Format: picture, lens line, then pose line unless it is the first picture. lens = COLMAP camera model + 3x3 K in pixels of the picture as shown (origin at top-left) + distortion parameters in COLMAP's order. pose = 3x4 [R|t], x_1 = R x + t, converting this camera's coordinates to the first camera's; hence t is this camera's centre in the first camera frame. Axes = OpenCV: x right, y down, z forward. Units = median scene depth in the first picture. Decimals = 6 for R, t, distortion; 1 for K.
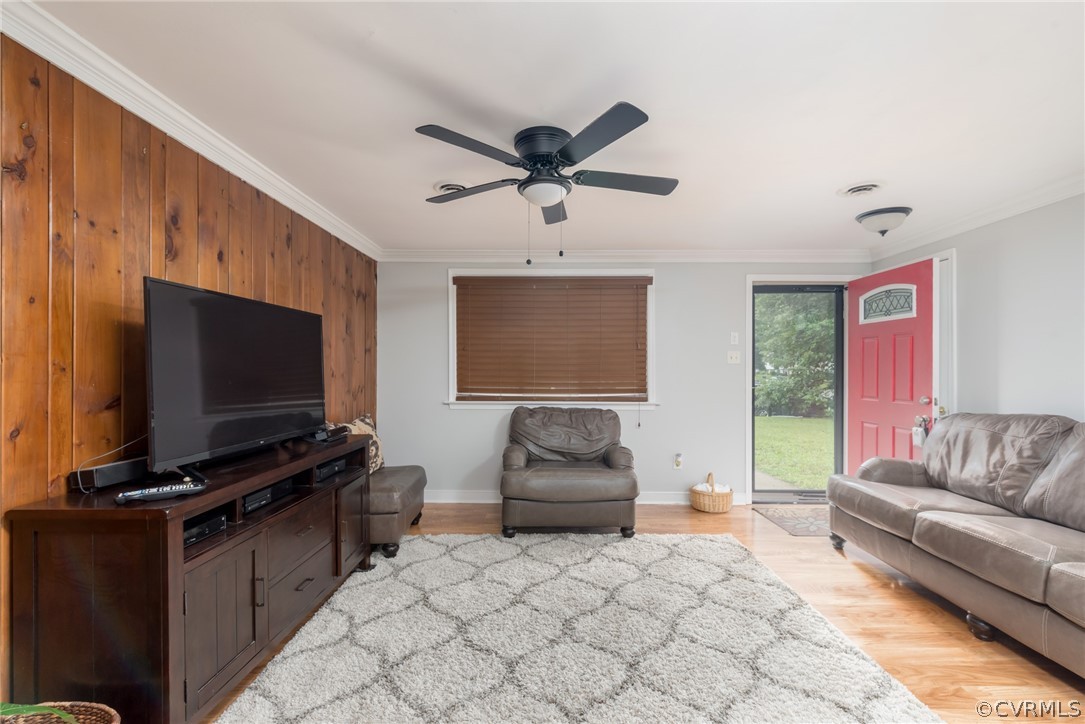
lens RADIAL K [[472.8, 0, 545.2], [0, 472.8, 366.4], [0, 0, 1]] dist [-0.000723, -0.000417]
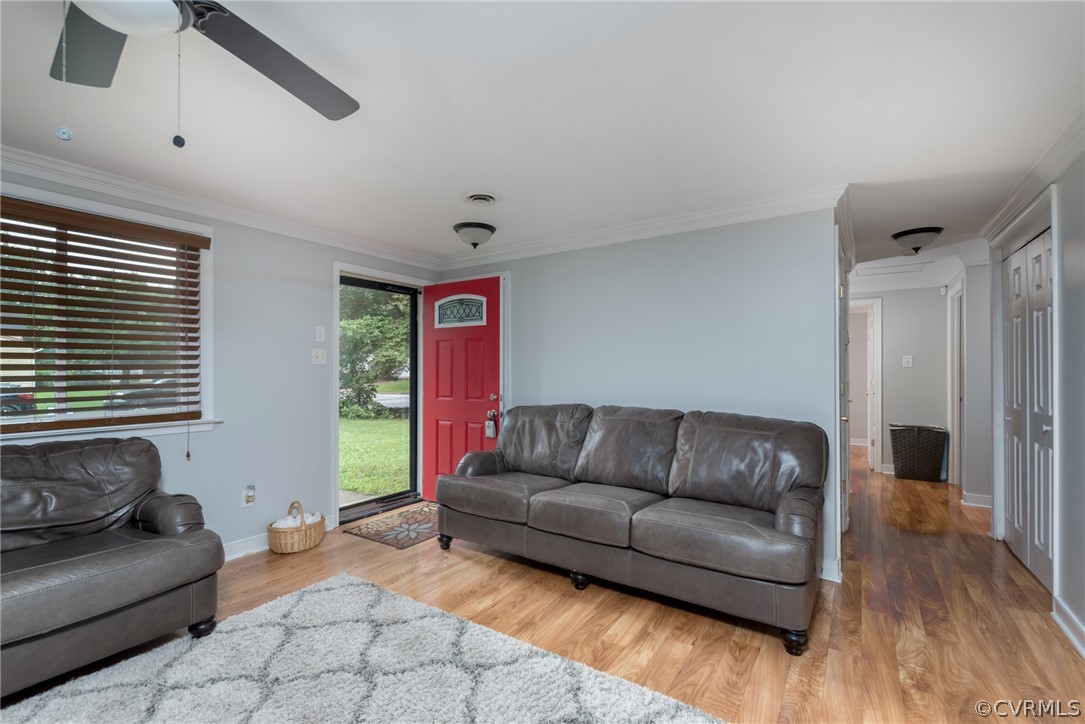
lens RADIAL K [[472.8, 0, 542.2], [0, 472.8, 368.5], [0, 0, 1]] dist [-0.000723, -0.000417]
pose [[0.545906, -0.000091, 0.837847, -0.111980], [-0.003107, 0.999993, 0.002133, -0.001933], [-0.837841, -0.003768, 0.545902, 0.272023]]
